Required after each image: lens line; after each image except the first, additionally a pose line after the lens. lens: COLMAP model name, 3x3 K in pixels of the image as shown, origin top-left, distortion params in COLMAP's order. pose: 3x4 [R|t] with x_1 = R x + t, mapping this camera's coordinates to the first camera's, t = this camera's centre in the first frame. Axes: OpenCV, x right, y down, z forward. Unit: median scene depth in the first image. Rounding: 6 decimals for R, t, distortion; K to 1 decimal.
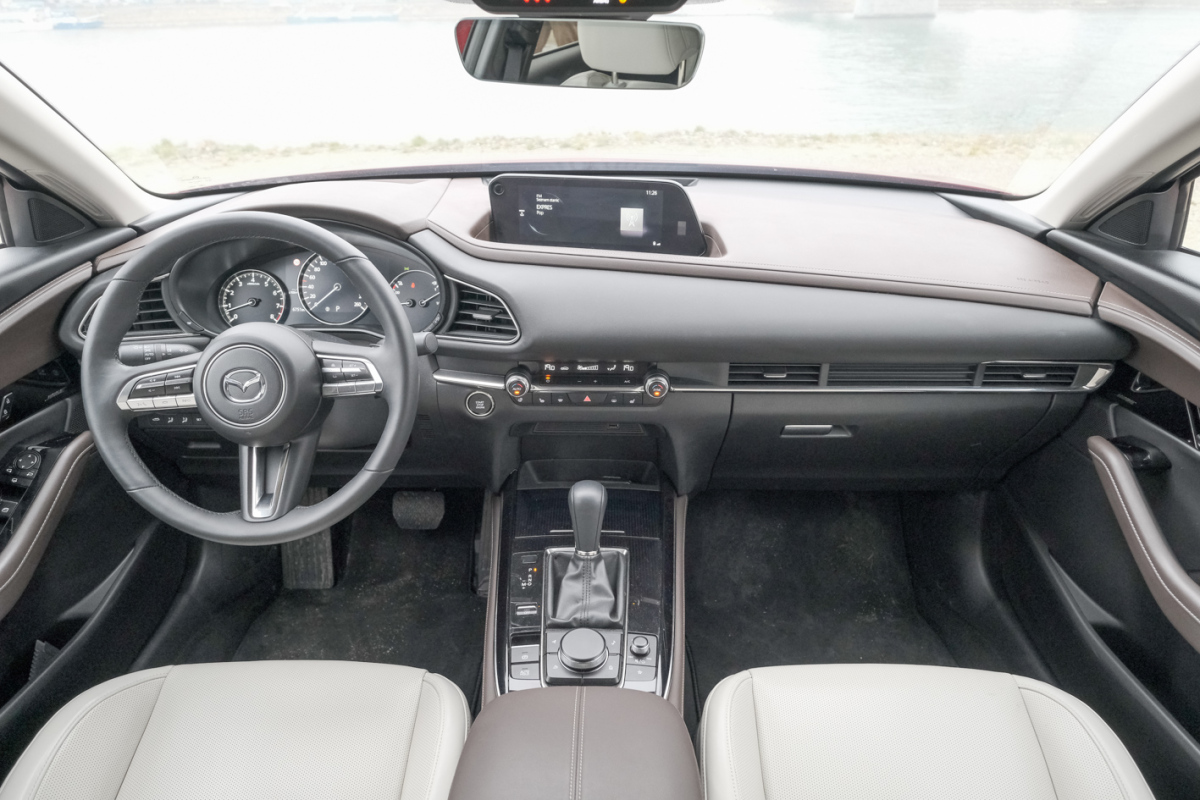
lens RADIAL K [[844.6, 0, 591.4], [0, 844.6, 390.6], [0, 0, 1]] dist [0.008579, 0.002219]
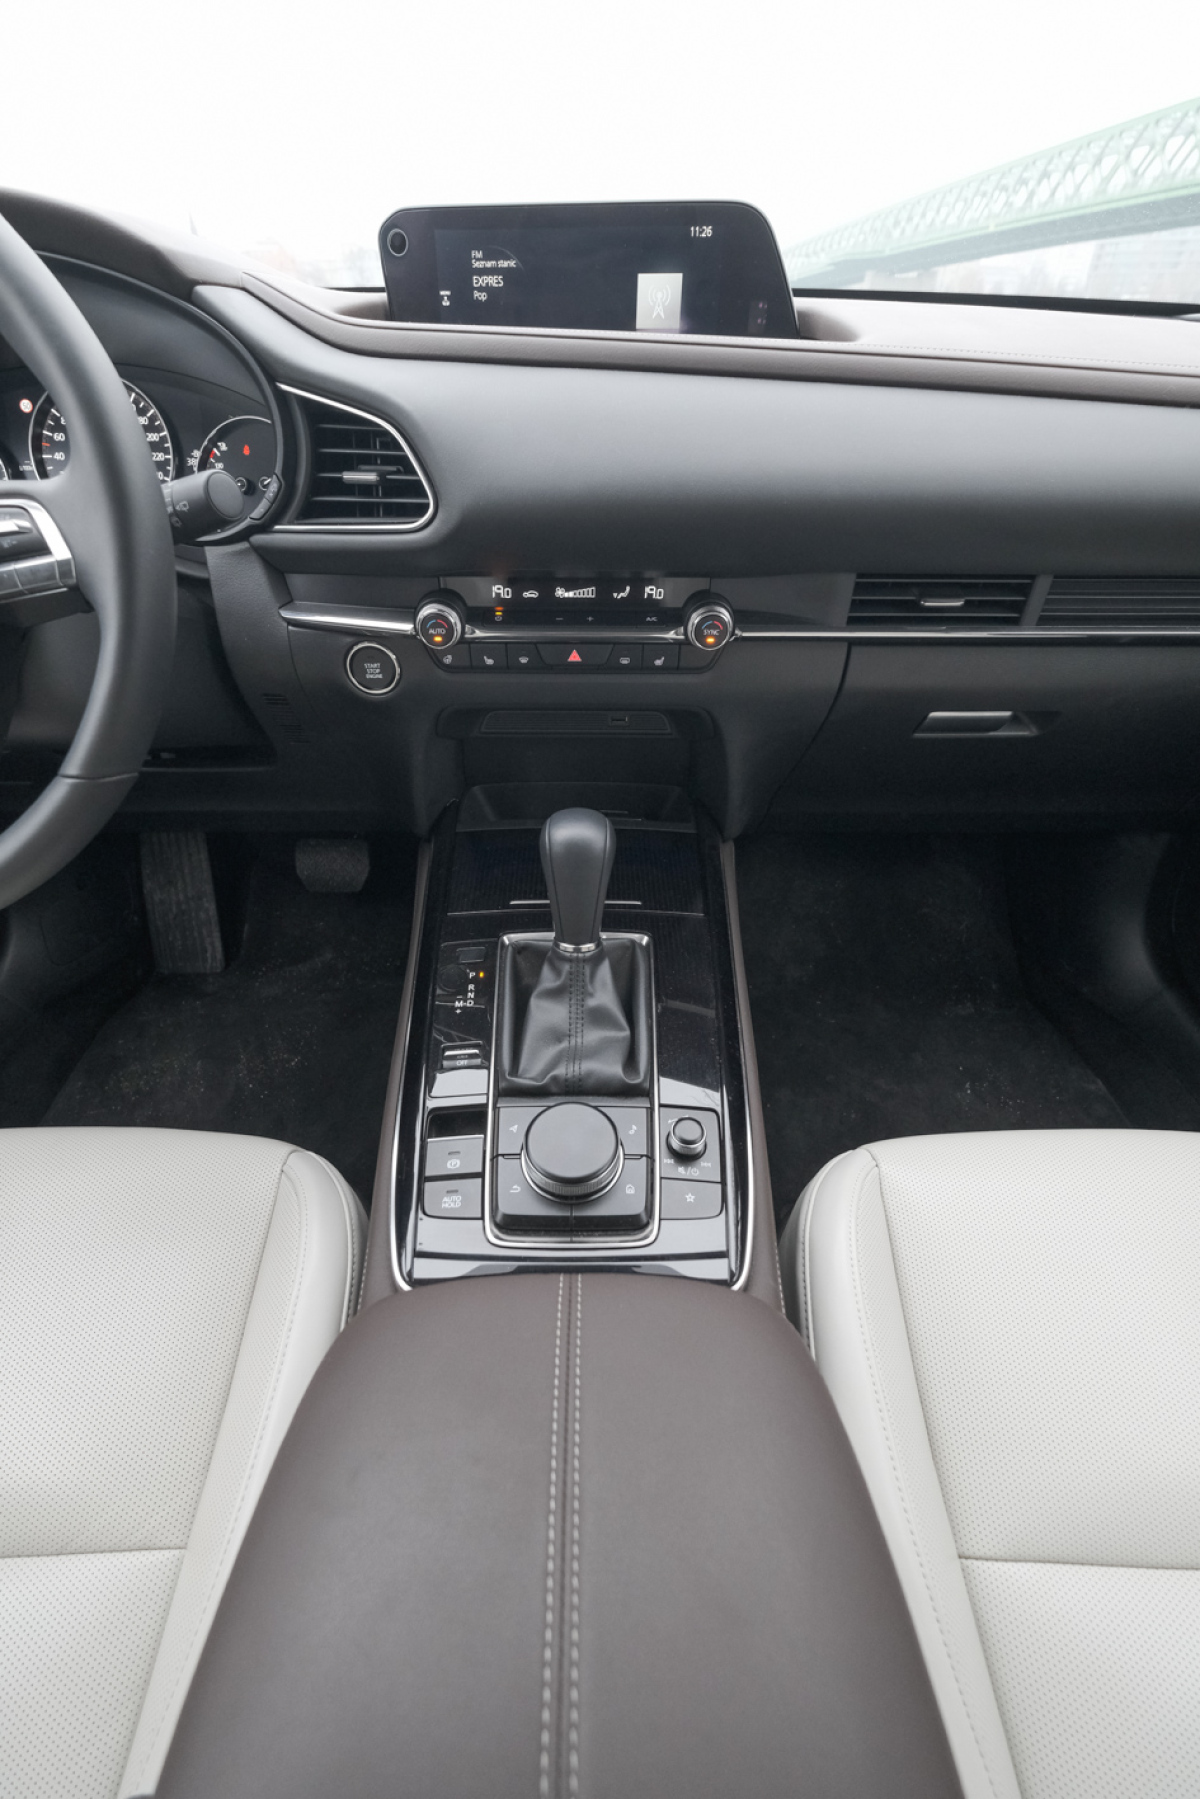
lens RADIAL K [[794.8, 0, 584.3], [0, 794.8, 904.3], [0, 0, 1]] dist [0.001036, -0.000571]
pose [[0.999864, -0.006512, 0.015149, -0.007352], [0.003474, 0.981281, 0.192551, 0.066255], [-0.016120, -0.192472, 0.981170, 0.483505]]
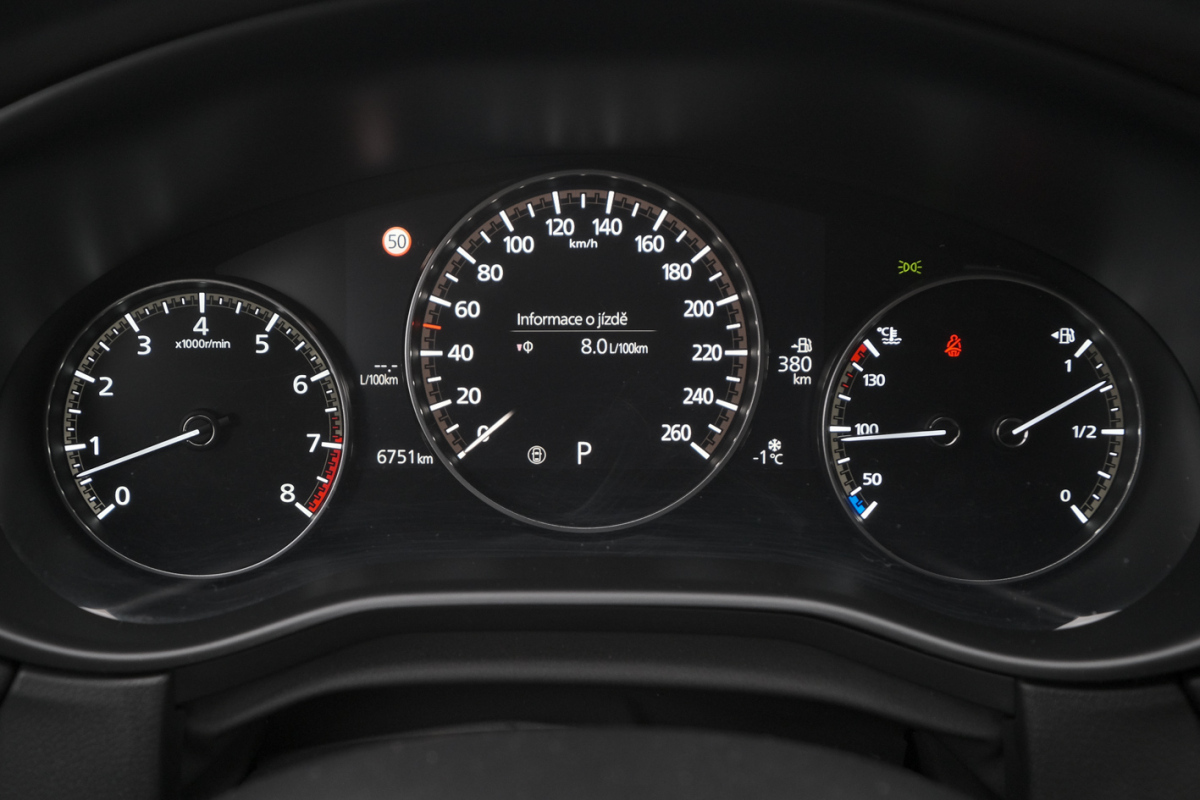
lens RADIAL K [[1095.9, 0, 565.2], [0, 1095.9, 406.0], [0, 0, 1]] dist [-0.012647, 0.003881]
pose [[0.999513, -0.004957, -0.030804, -0.323357], [0.004713, 0.999957, -0.007978, -0.116541], [0.030843, 0.007828, 0.999494, 0.783447]]
